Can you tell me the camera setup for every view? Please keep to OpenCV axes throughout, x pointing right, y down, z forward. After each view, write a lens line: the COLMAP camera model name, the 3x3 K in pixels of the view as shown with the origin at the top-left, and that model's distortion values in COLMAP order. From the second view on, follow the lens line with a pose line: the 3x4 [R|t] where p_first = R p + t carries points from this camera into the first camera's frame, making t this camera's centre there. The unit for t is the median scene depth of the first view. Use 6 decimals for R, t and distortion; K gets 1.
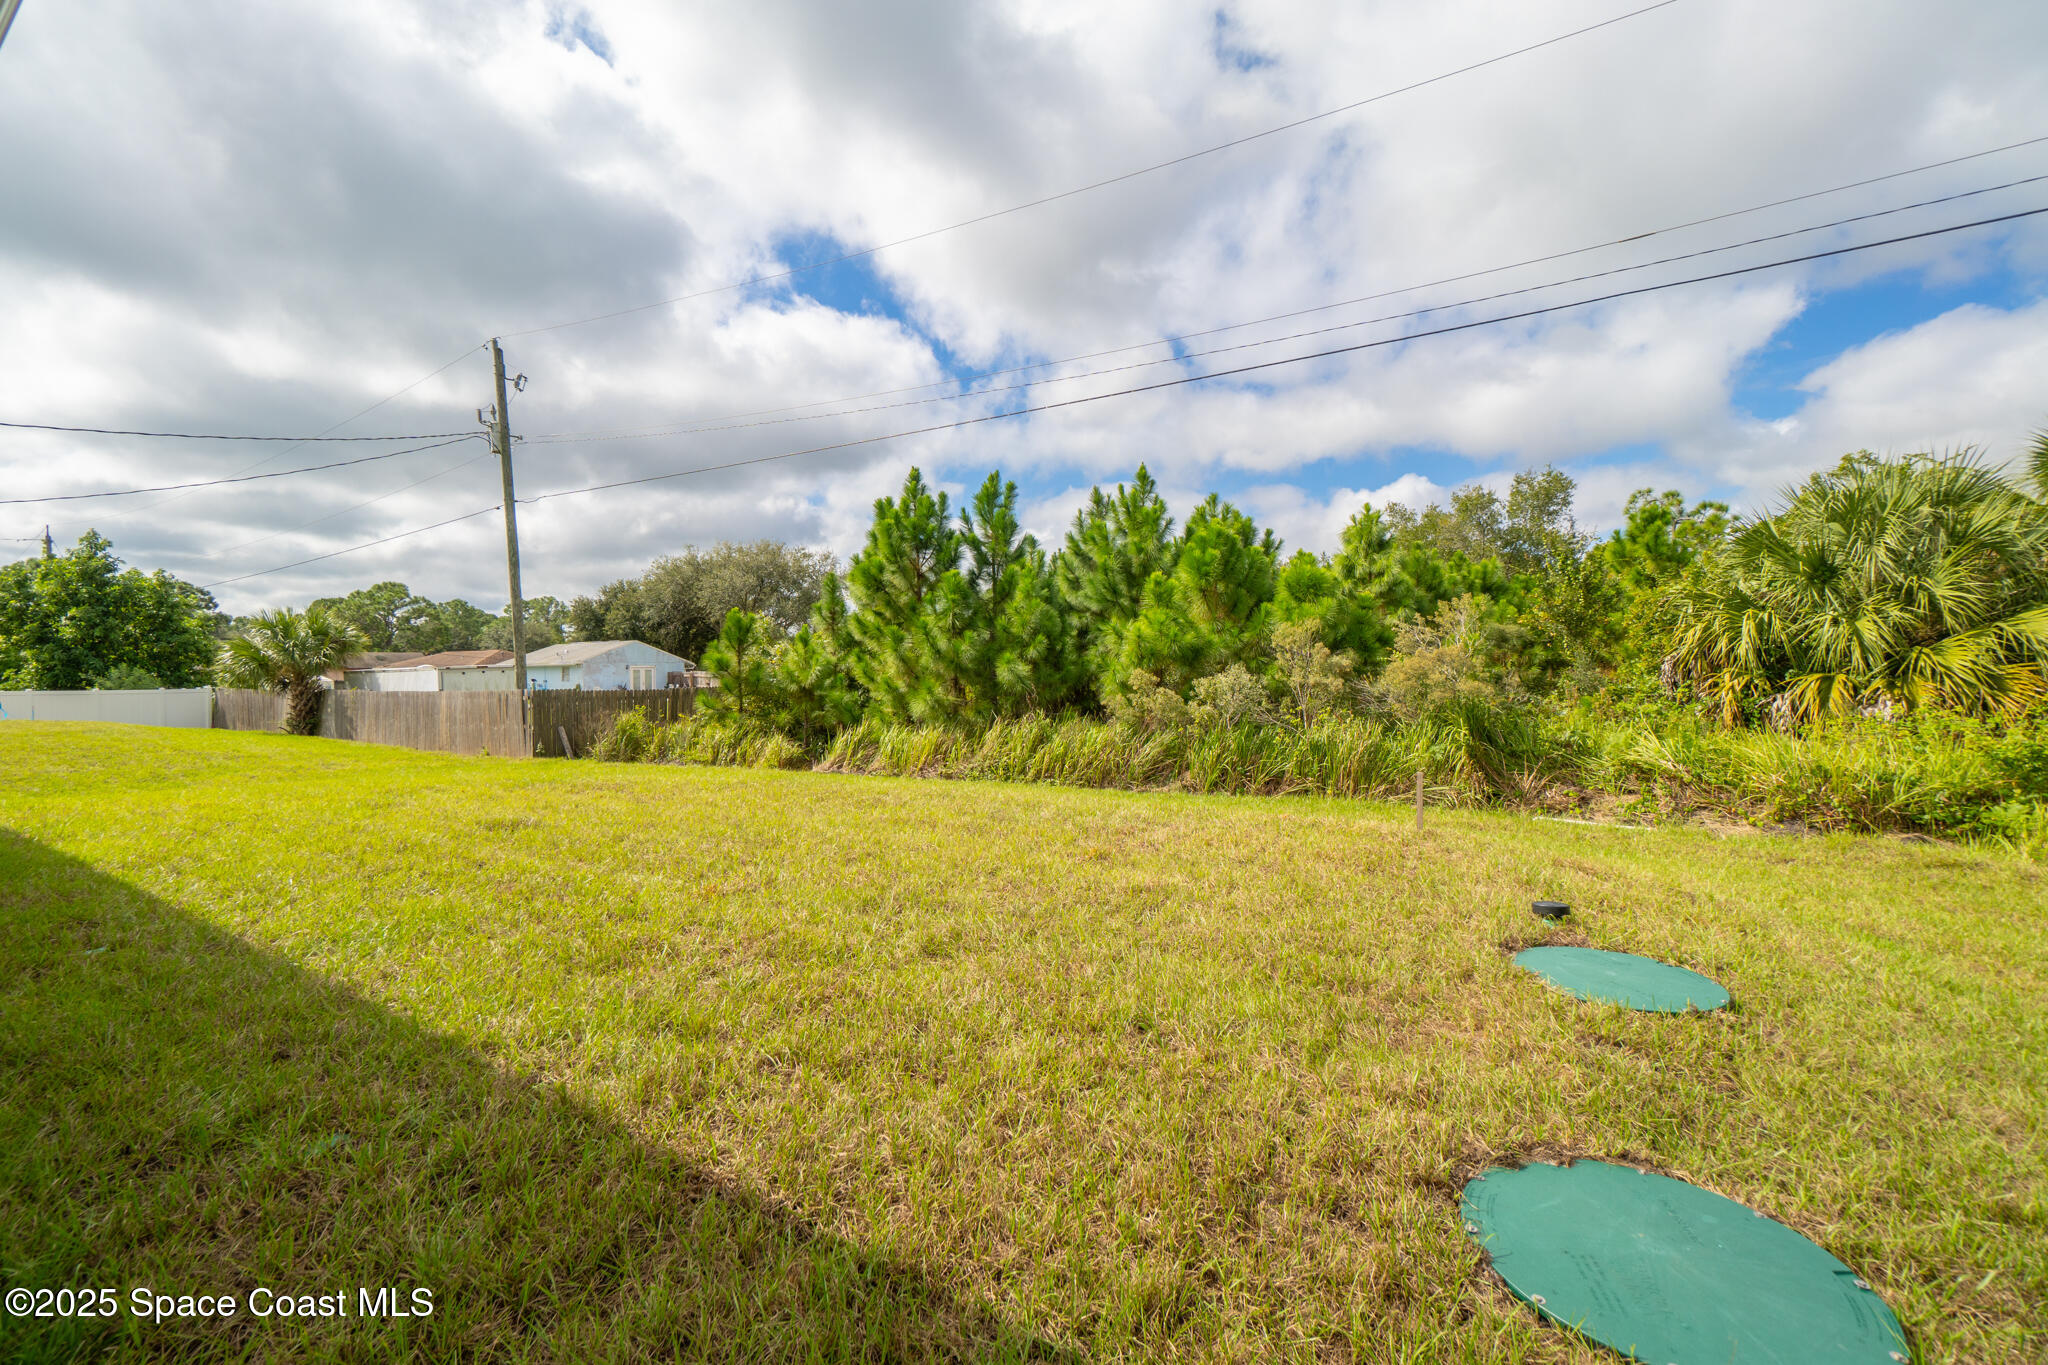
lens RADIAL K [[867.9, 0, 1012.9], [0, 867.9, 669.5], [0, 0, 1]] dist [0.001305, 0.000495]
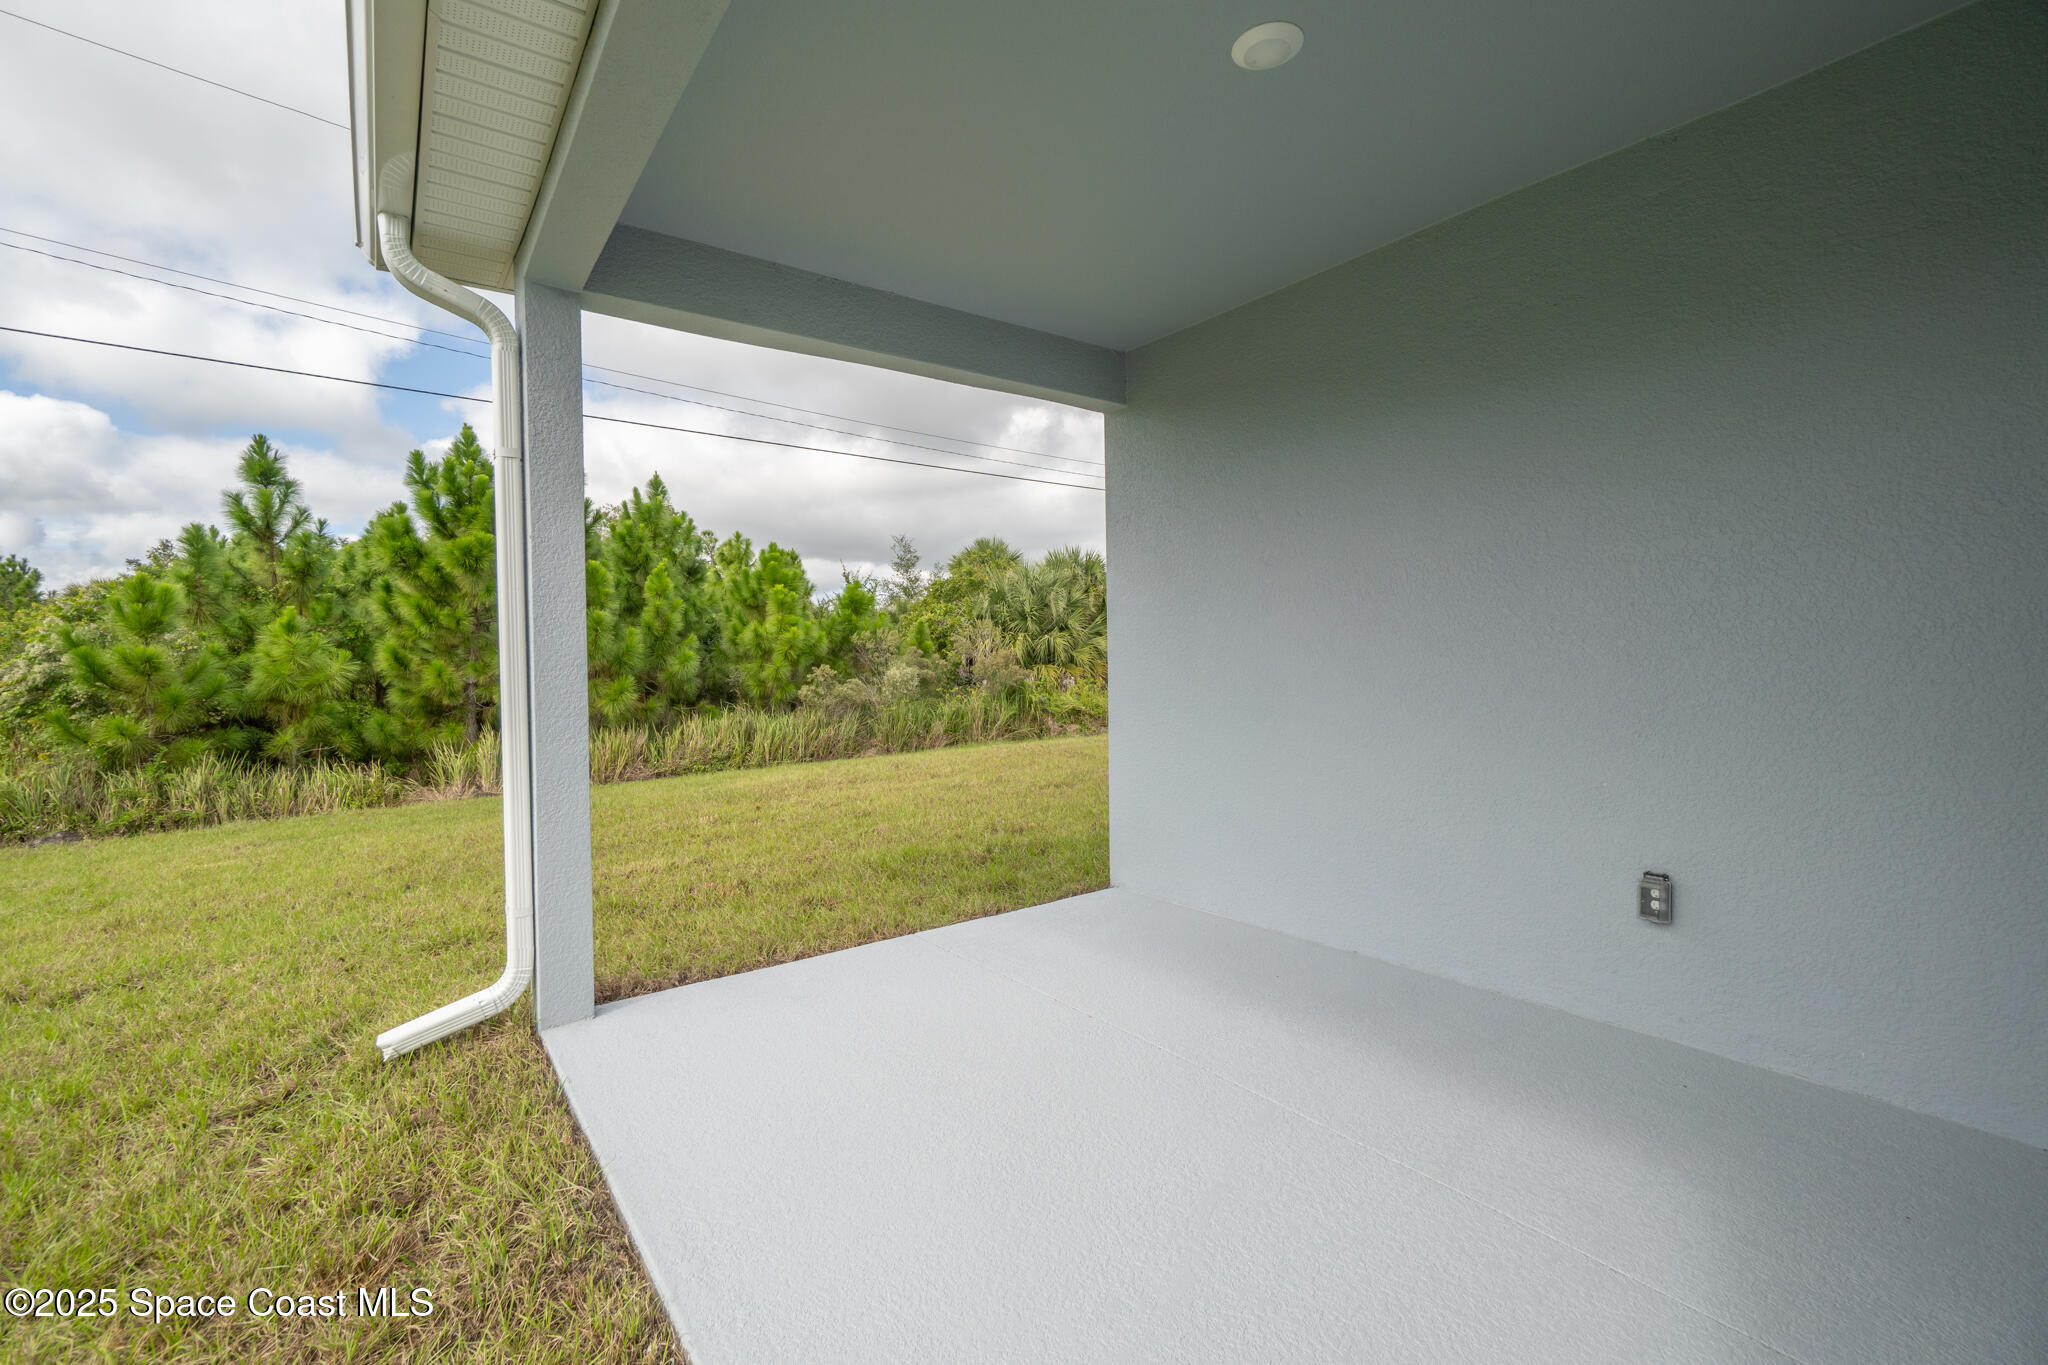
lens RADIAL K [[874.8, 0, 1011.1], [0, 874.8, 671.2], [0, 0, 1]] dist [-0.002068, -0.000232]
pose [[0.355911, -0.012449, 0.934437, -0.531353], [0.011256, 0.999896, 0.009034, 0.000126], [-0.934452, 0.007303, 0.356014, 0.165896]]
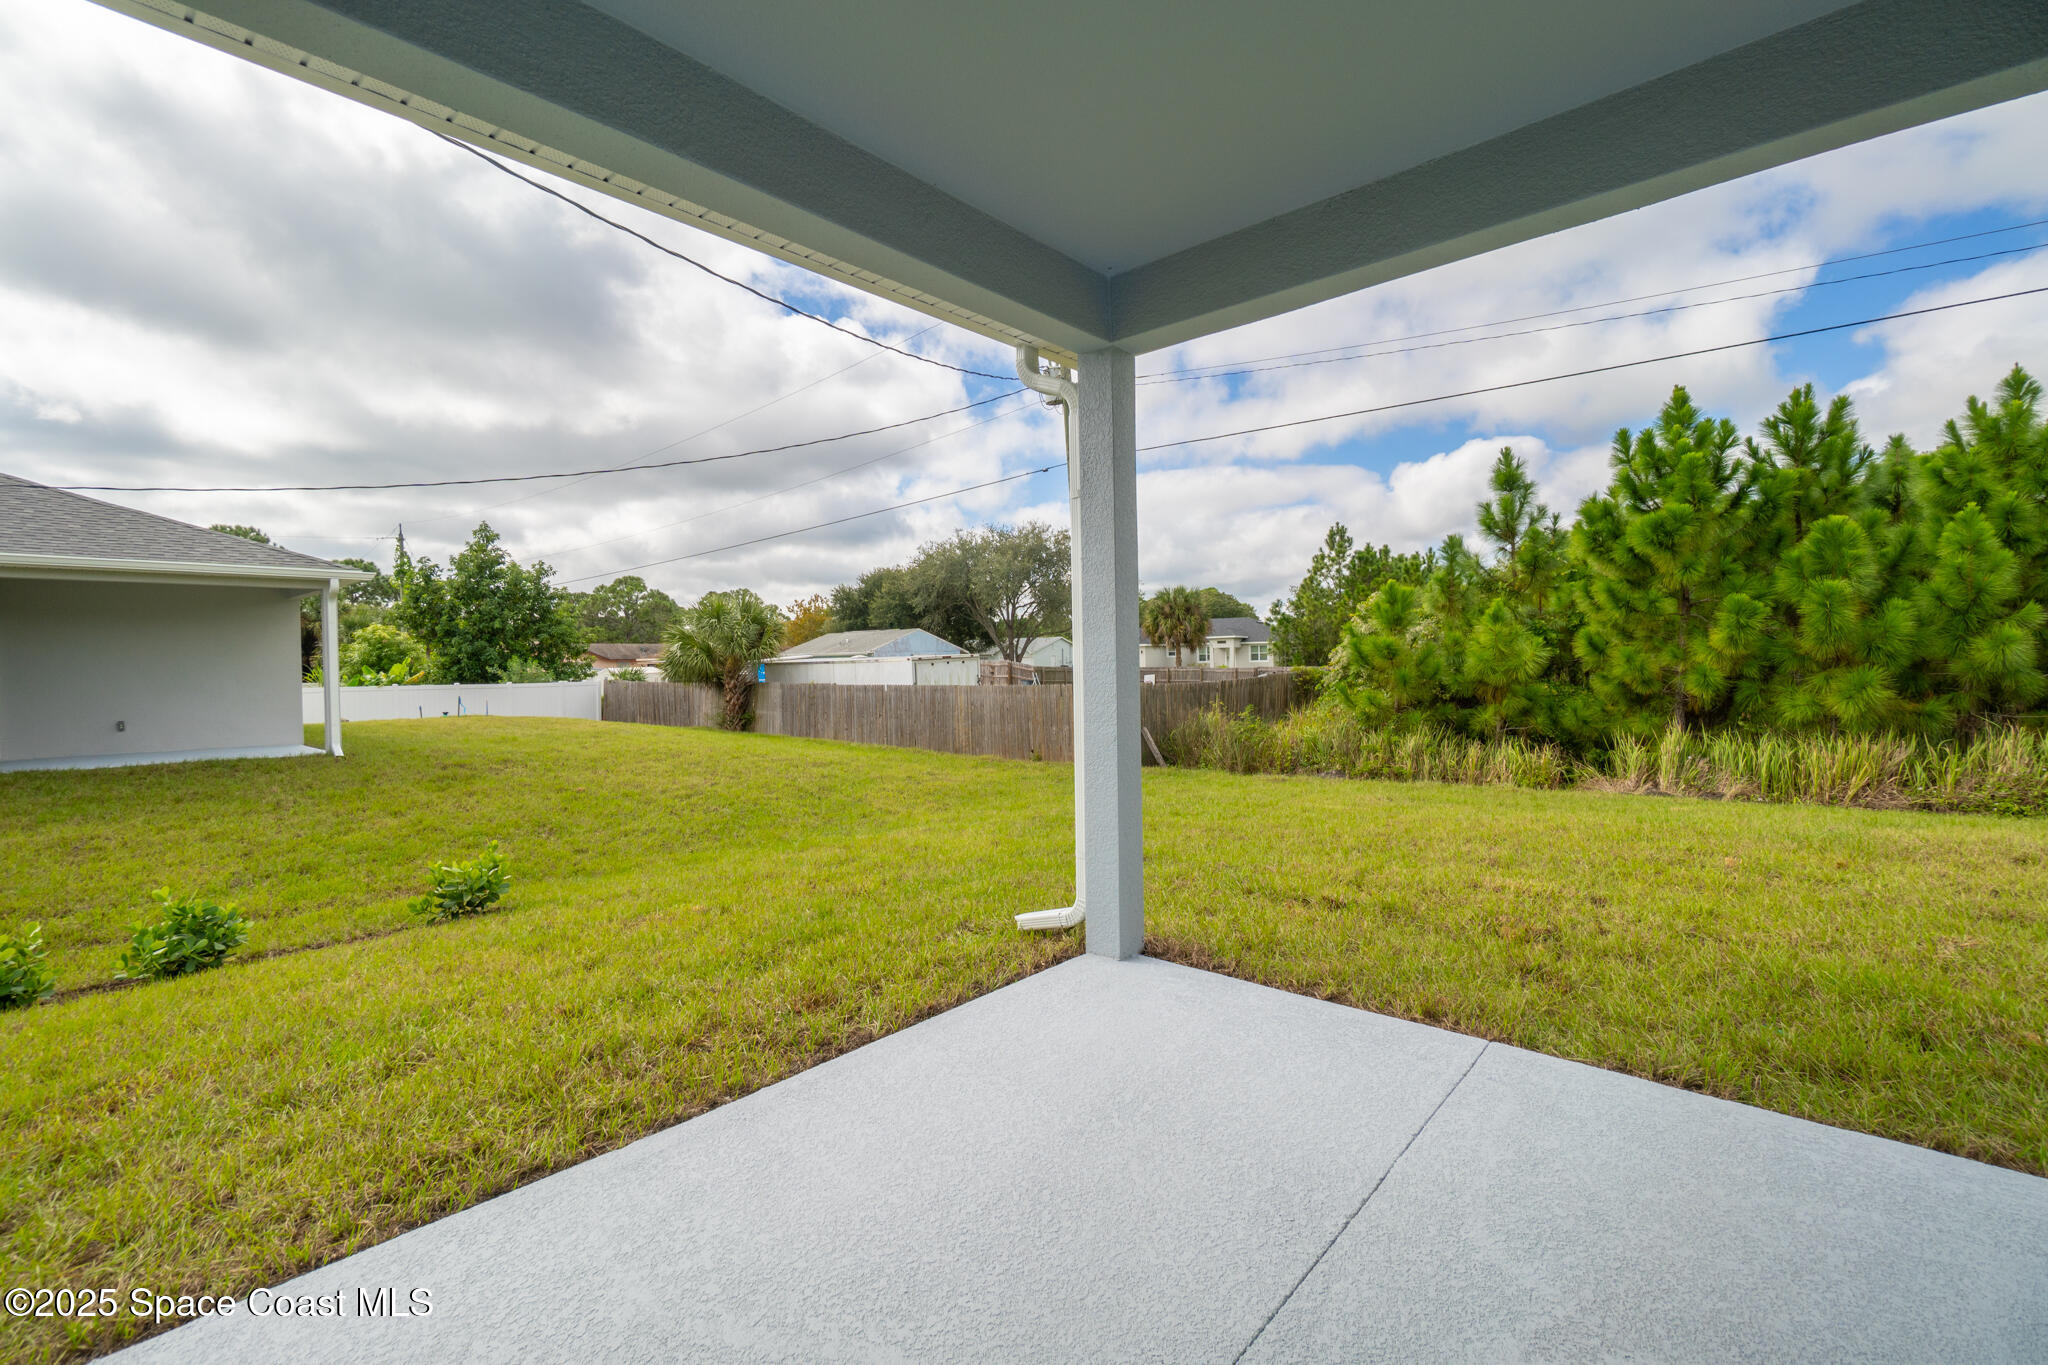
lens RADIAL K [[883.2, 0, 1003.6], [0, 883.2, 672.4], [0, 0, 1]] dist [-0.001441, 0.000364]
pose [[0.989488, -0.004818, -0.144535, -0.435122], [0.007112, 0.999857, 0.015357, -0.000935], [0.144440, -0.016223, 0.989381, 0.118046]]
